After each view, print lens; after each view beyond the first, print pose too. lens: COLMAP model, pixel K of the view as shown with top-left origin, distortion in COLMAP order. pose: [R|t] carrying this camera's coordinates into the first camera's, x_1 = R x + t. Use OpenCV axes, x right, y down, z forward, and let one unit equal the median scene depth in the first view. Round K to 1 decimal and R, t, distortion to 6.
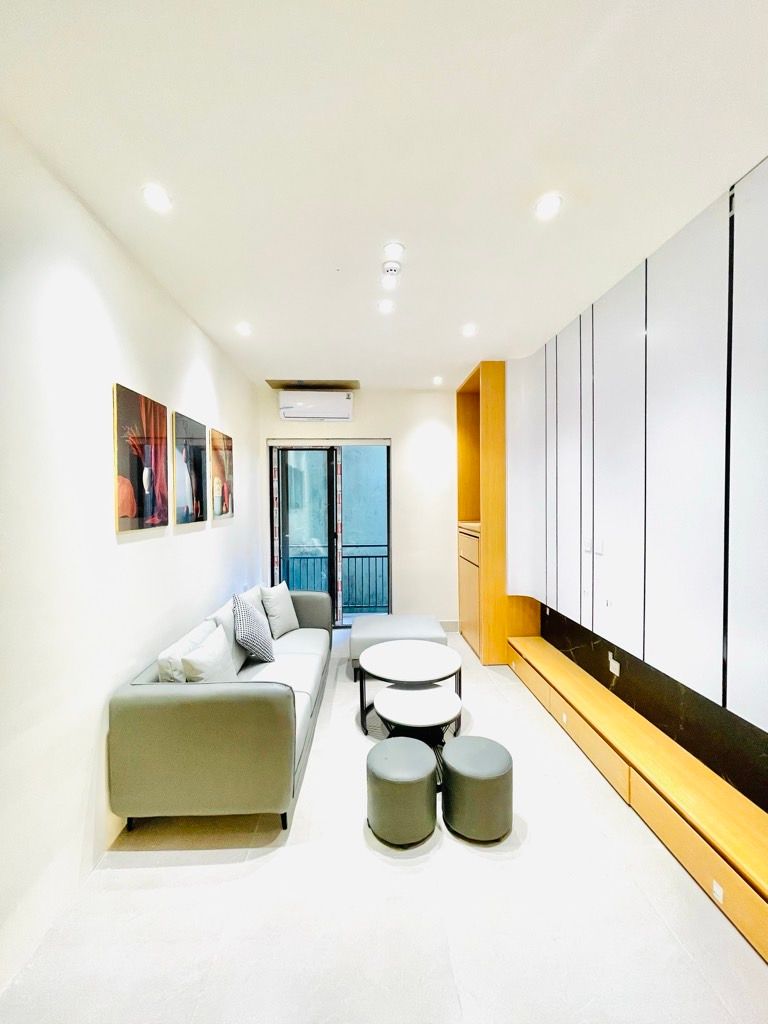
lens RADIAL K [[411.5, 0, 383.9], [0, 411.5, 510.2], [0, 0, 1]] dist [0.002356, -0.000412]
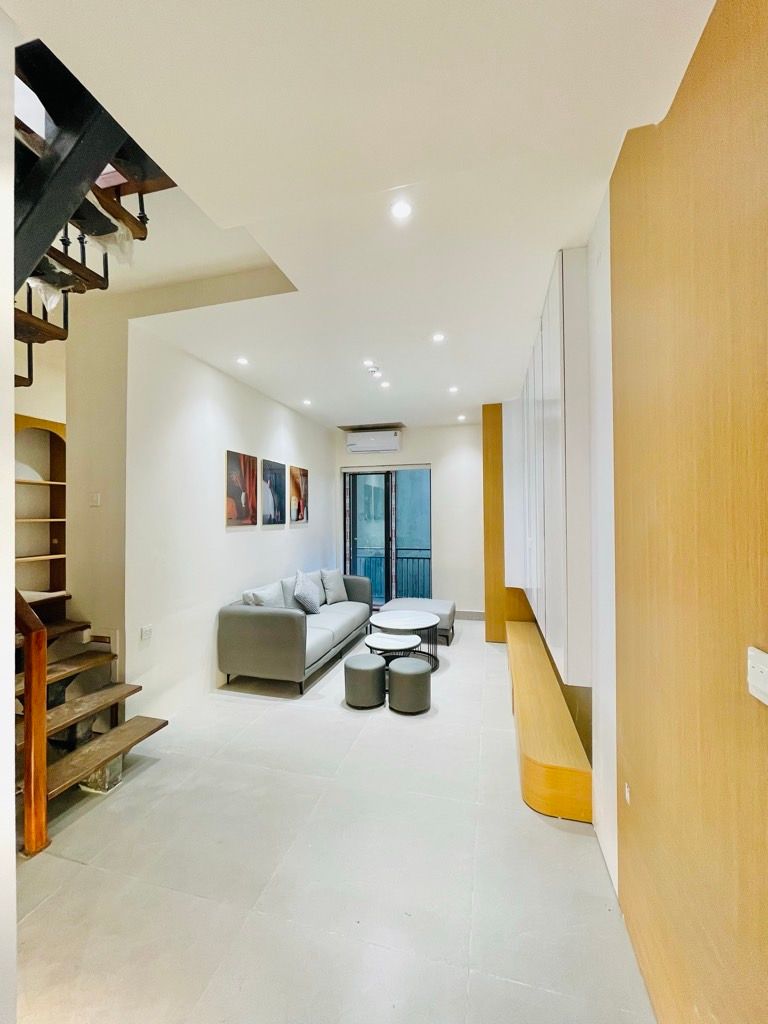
lens RADIAL K [[411.5, 0, 381.4], [0, 411.5, 512.4], [0, 0, 1]] dist [0.002356, -0.000412]
pose [[0.950432, -0.000075, -0.310933, 0.370456], [-0.009481, 0.999528, -0.029223, 0.021430], [0.310789, 0.030722, 0.949982, -0.352410]]
